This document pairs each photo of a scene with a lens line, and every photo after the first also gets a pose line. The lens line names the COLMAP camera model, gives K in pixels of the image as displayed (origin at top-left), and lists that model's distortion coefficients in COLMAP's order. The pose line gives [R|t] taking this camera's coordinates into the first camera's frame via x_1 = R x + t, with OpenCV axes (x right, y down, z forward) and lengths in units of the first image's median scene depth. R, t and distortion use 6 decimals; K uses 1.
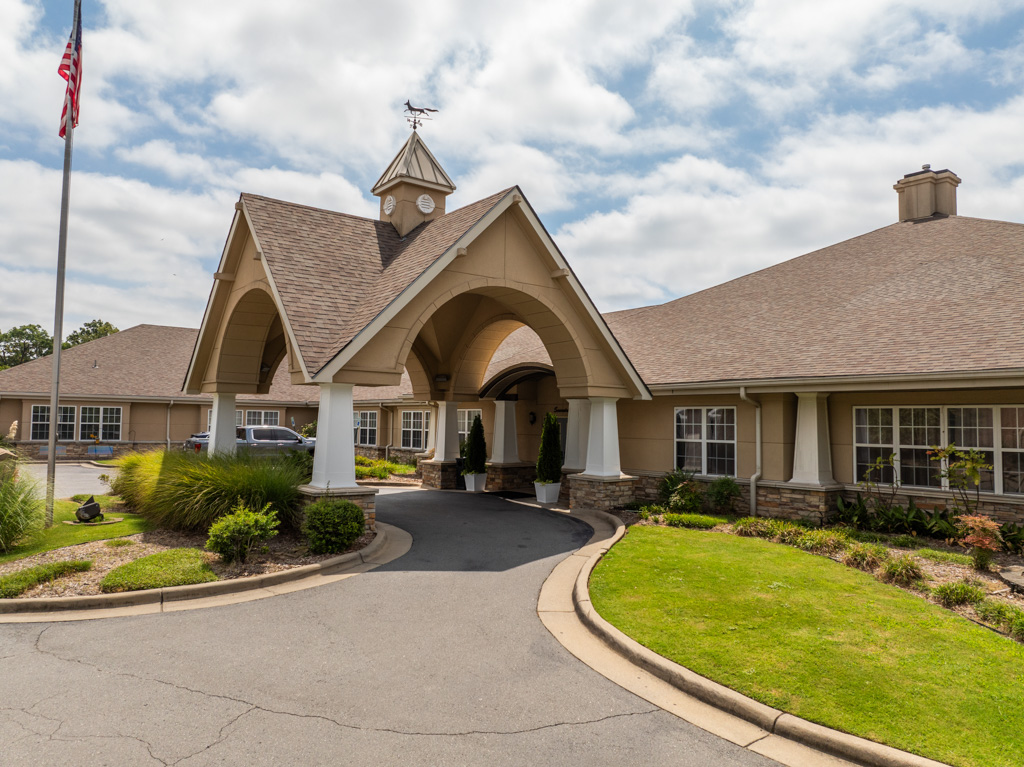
lens RADIAL K [[720.6, 0, 512.0], [0, 720.6, 383.5], [0, 0, 1]] dist [-0.042331, 0.009467]
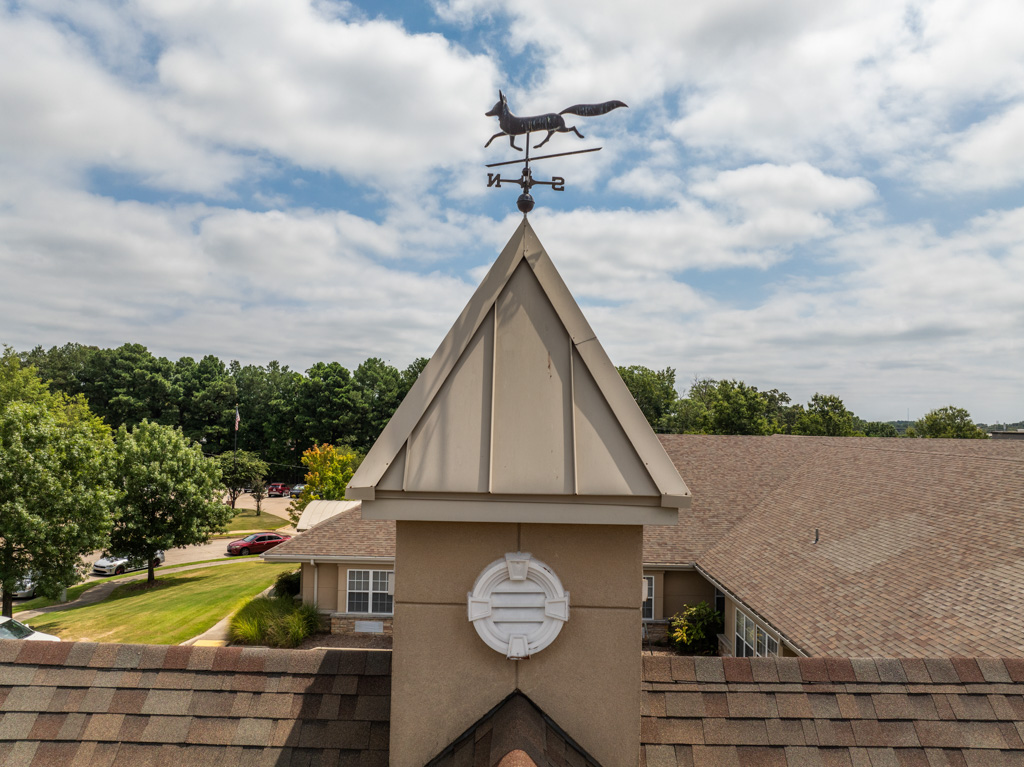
lens RADIAL K [[720.6, 0, 512.0], [0, 720.6, 383.5], [0, 0, 1]] dist [-0.042331, 0.009467]
pose [[0.784012, -0.032905, -0.619873, 0.001163], [0.027938, 0.999453, -0.017719, -0.333388], [0.620117, -0.003425, 0.784502, 0.919677]]
